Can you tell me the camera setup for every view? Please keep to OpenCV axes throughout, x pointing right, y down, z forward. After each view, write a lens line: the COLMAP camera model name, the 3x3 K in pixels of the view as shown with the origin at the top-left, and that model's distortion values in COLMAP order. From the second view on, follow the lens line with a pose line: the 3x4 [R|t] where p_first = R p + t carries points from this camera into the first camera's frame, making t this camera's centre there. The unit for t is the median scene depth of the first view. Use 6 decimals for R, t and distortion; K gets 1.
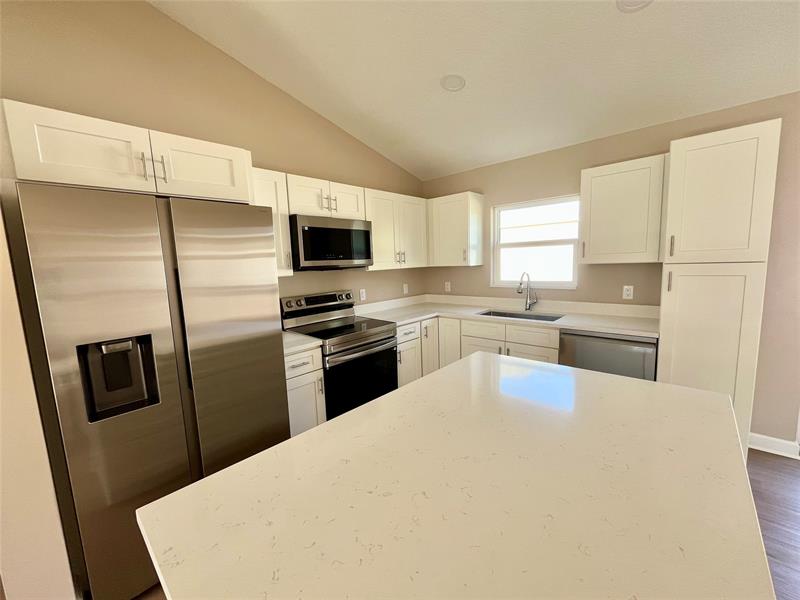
lens RADIAL K [[323.2, 0, 398.0], [0, 323.2, 303.6], [0, 0, 1]] dist [-0.002306, -0.000479]
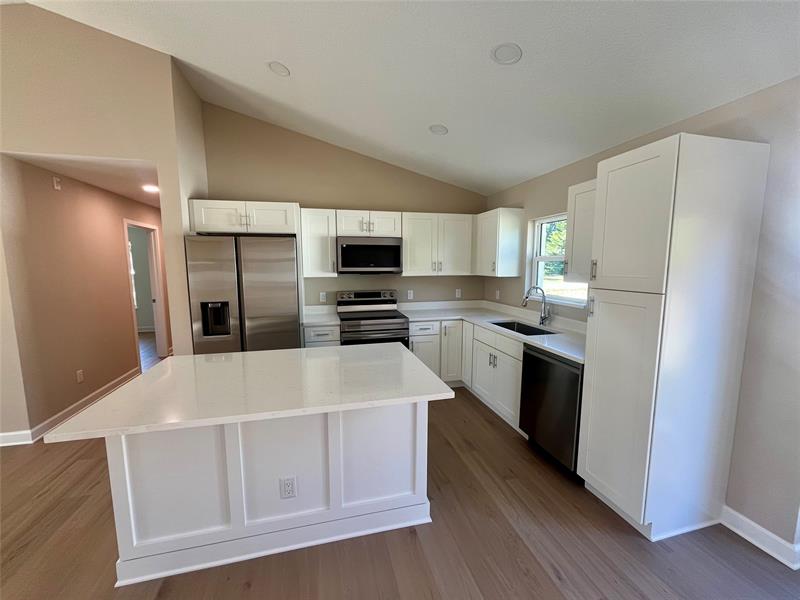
lens RADIAL K [[323.2, 0, 398.6], [0, 323.2, 303.1], [0, 0, 1]] dist [-0.002306, -0.000479]
pose [[0.835723, 0.102931, -0.539419, 0.650135], [-0.101354, 0.994313, 0.032706, -0.038597], [0.539717, 0.027339, 0.841402, -0.091667]]
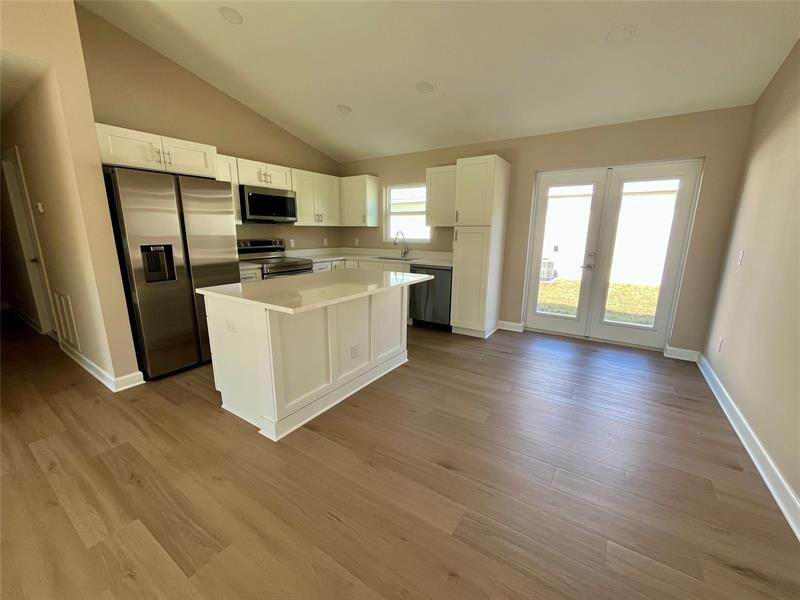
lens RADIAL K [[323.2, 0, 396.8], [0, 323.2, 302.7], [0, 0, 1]] dist [-0.002306, -0.000479]
pose [[0.987929, 0.010767, 0.154534, 0.159599], [-0.024228, 0.996044, 0.085491, 0.123247], [-0.153002, -0.088203, 0.984282, -0.614360]]
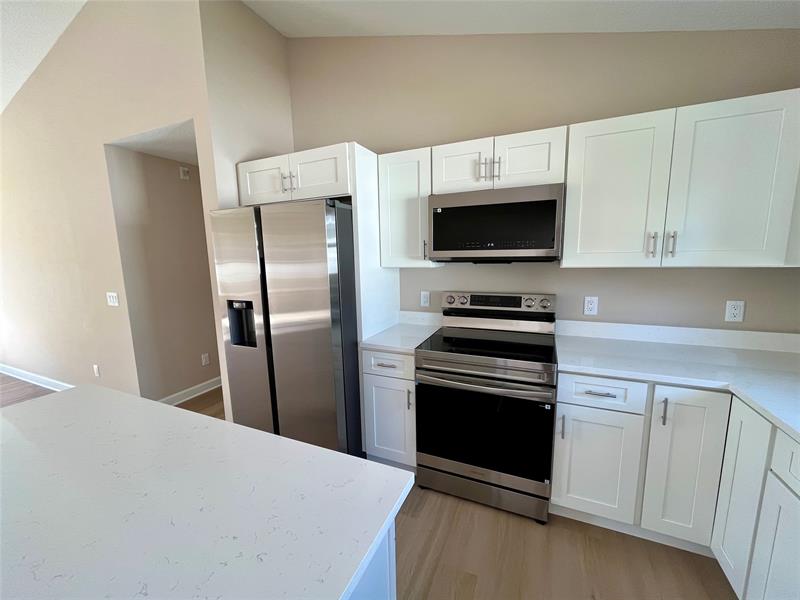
lens RADIAL K [[323.2, 0, 399.7], [0, 323.2, 303.0], [0, 0, 1]] dist [-0.002306, -0.000479]
pose [[0.318020, 0.174668, -0.931855, 0.416428], [-0.116396, 0.982640, 0.144464, -0.095321], [0.940912, 0.062522, 0.332830, 0.563918]]
